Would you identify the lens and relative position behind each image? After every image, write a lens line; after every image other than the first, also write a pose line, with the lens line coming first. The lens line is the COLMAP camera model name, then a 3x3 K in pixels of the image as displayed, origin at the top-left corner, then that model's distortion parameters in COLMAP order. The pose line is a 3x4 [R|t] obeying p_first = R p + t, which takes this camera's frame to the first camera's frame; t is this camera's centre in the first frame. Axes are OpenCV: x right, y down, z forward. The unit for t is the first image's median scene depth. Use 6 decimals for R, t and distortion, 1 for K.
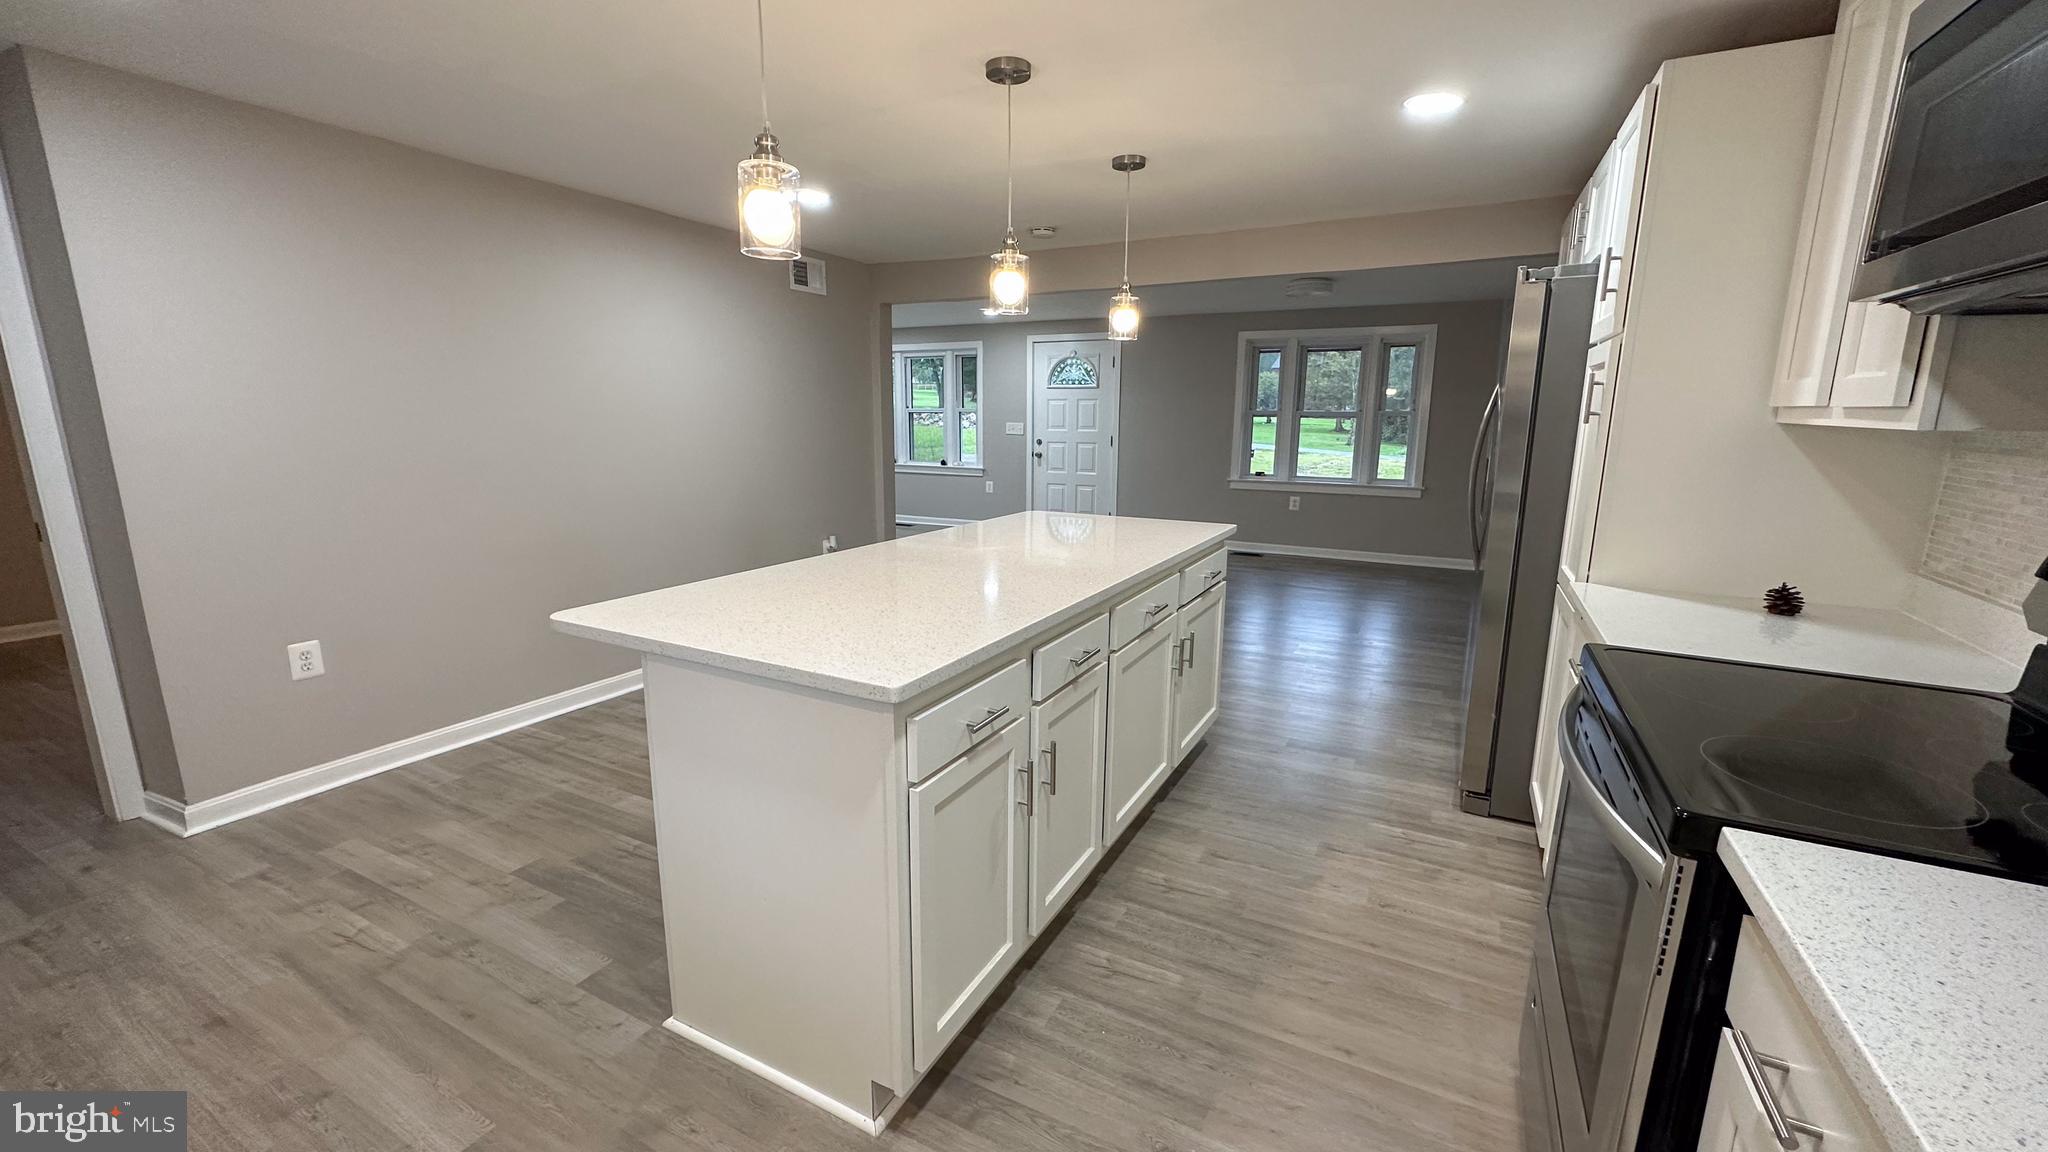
lens RADIAL K [[810.5, 0, 1024.6], [0, 810.5, 579.5], [0, 0, 1]] dist [-0.000823, -0.000456]
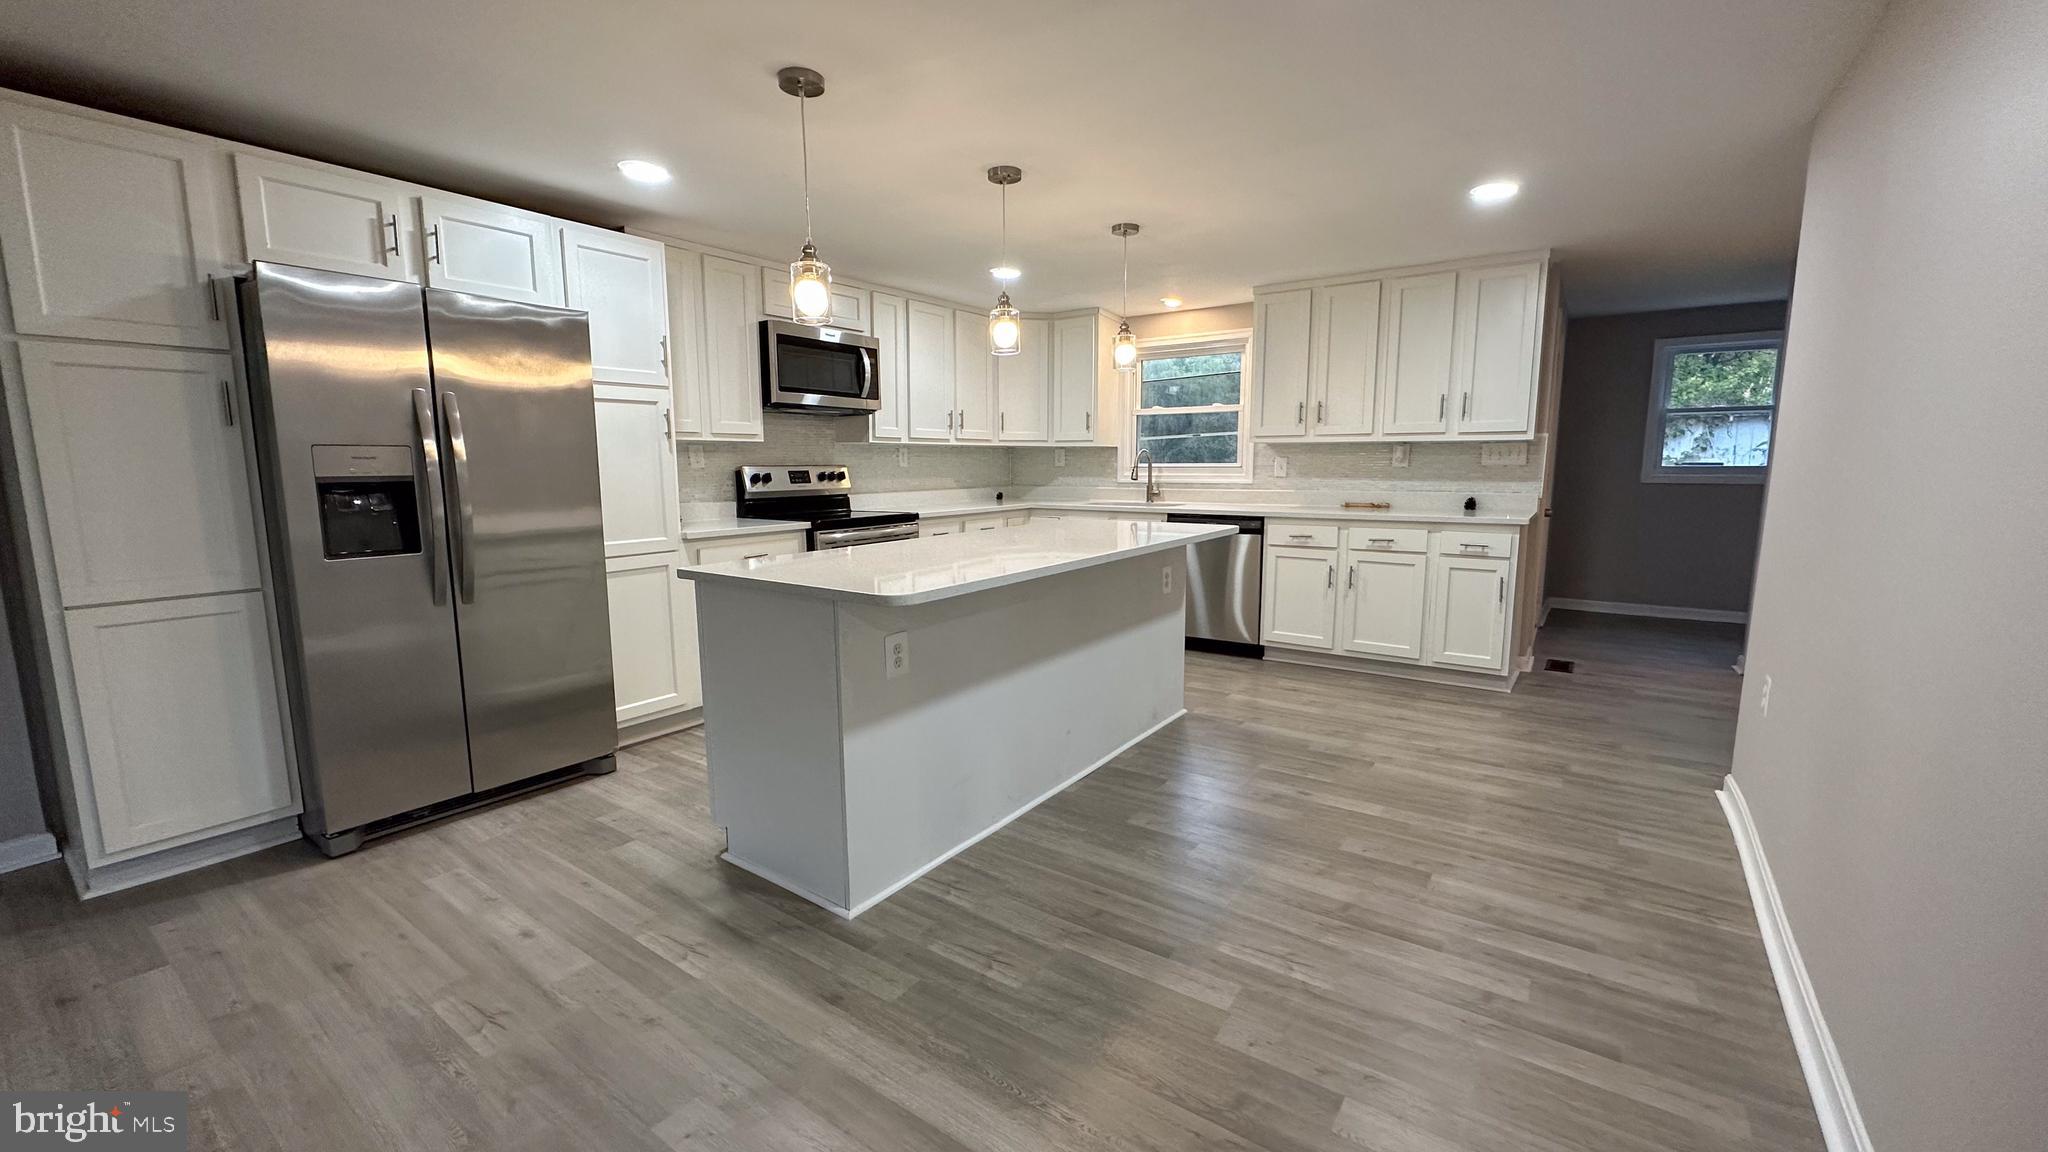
lens RADIAL K [[810.5, 0, 1025.5], [0, 810.5, 568.7], [0, 0, 1]] dist [-0.000823, -0.000456]
pose [[-0.990365, -0.018197, 0.137284, -0.213058], [0.029170, 0.941677, 0.335250, -0.393003], [-0.135378, 0.336025, -0.932073, 2.084284]]
